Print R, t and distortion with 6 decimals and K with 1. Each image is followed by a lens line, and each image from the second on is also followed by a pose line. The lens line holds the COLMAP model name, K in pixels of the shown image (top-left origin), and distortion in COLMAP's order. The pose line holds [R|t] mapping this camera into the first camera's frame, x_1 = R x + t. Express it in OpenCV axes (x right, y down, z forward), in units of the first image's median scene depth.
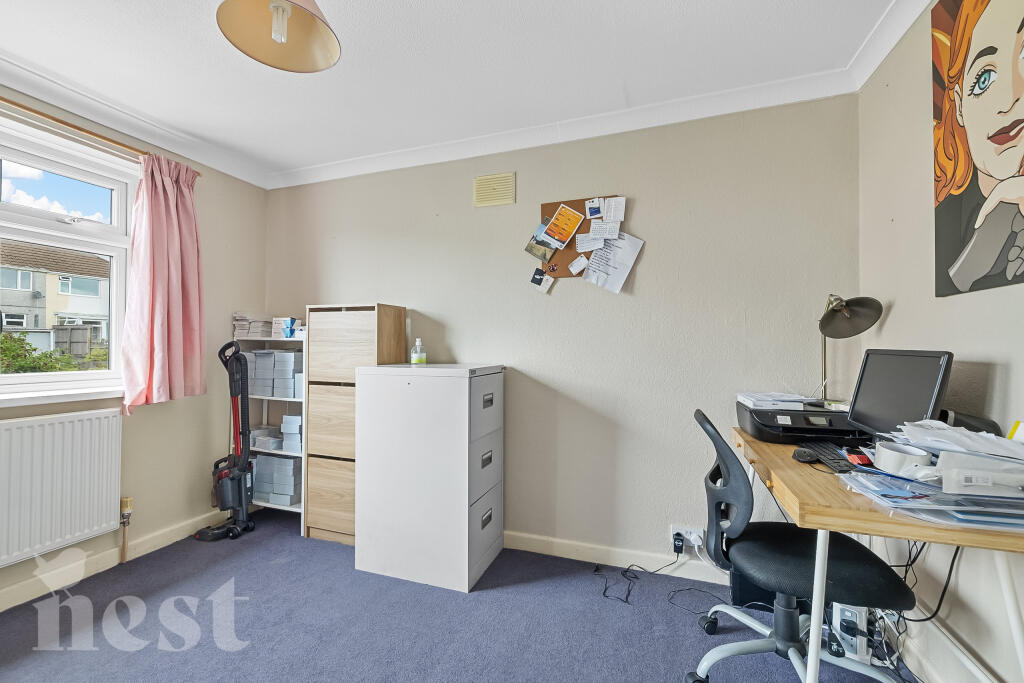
lens RADIAL K [[431.1, 0, 507.9], [0, 431.1, 346.1], [0, 0, 1]] dist [0.003060, -0.001488]
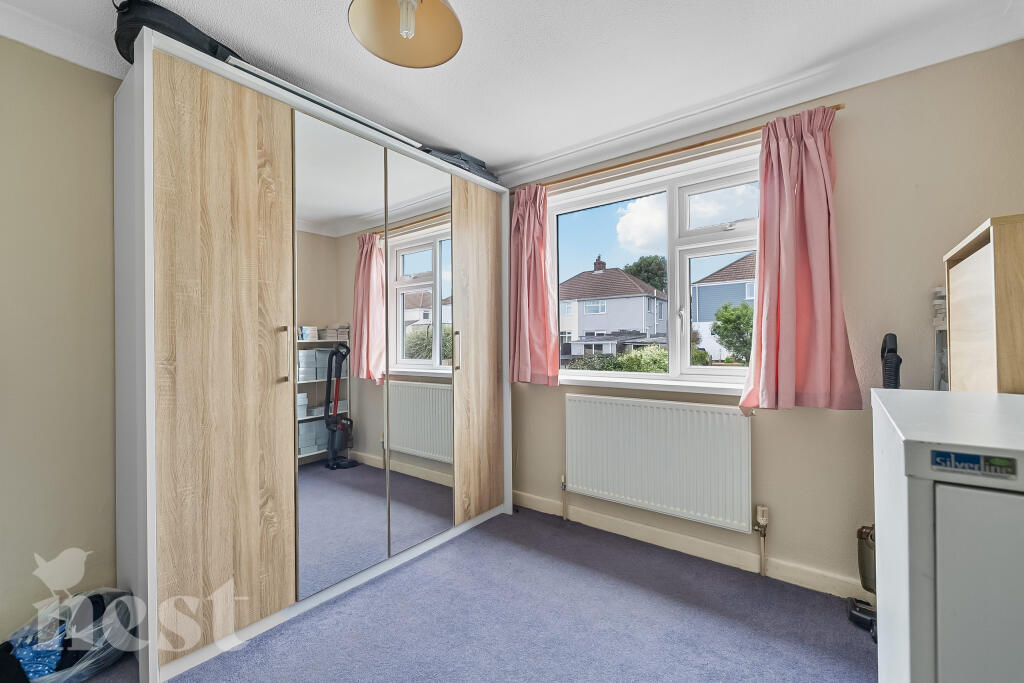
lens RADIAL K [[431.1, 0, 507.2], [0, 431.1, 340.9], [0, 0, 1]] dist [0.003060, -0.001488]
pose [[-0.346582, -0.007817, -0.937987, 0.183000], [0.012834, 0.999832, -0.013075, 0.000524], [0.937932, -0.016570, -0.346423, 0.816764]]
